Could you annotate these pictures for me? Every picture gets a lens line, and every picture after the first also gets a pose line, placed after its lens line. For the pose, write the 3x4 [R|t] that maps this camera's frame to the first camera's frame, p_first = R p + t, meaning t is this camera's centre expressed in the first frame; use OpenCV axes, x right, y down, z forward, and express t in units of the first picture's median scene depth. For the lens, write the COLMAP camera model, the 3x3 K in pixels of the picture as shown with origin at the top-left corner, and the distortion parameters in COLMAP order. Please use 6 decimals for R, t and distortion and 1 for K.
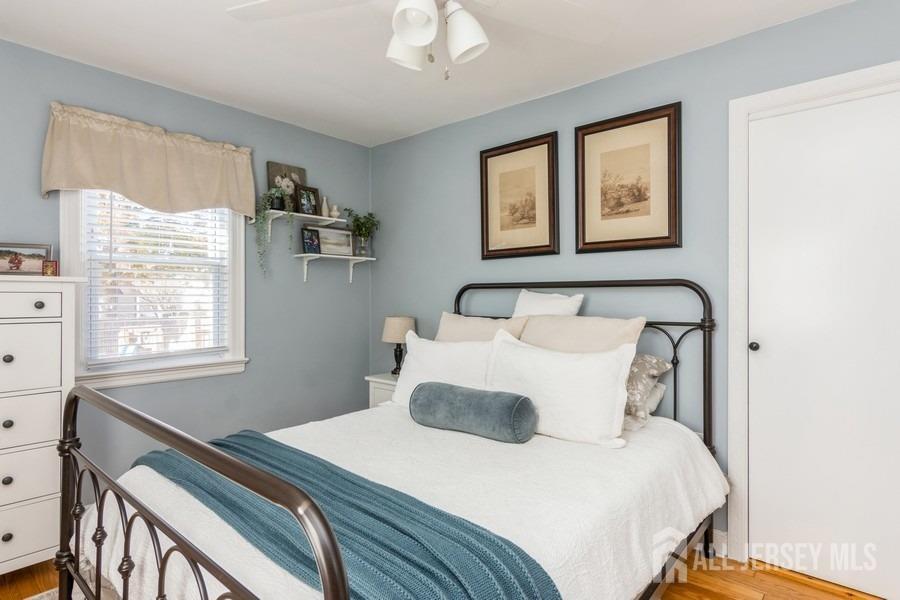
lens RADIAL K [[476.2, 0, 452.5], [0, 476.2, 295.4], [0, 0, 1]] dist [-0.002230, 0.000062]
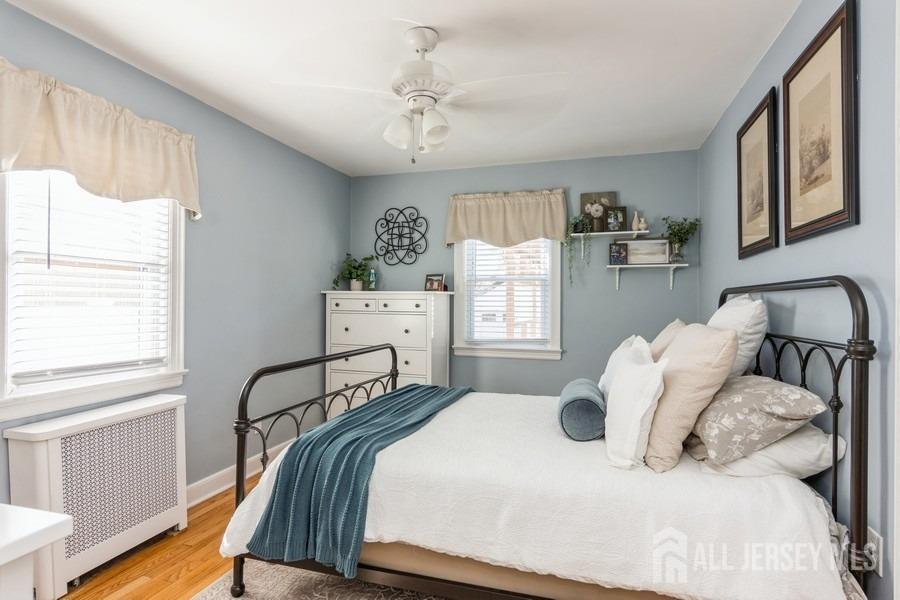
lens RADIAL K [[476.2, 0, 471.1], [0, 476.2, 301.4], [0, 0, 1]] dist [-0.002230, 0.000062]
pose [[0.431465, 0.000100, -0.902130, 0.593321], [-0.003212, 0.999994, -0.001425, 0.002059], [0.902124, 0.003513, 0.431462, 0.197172]]
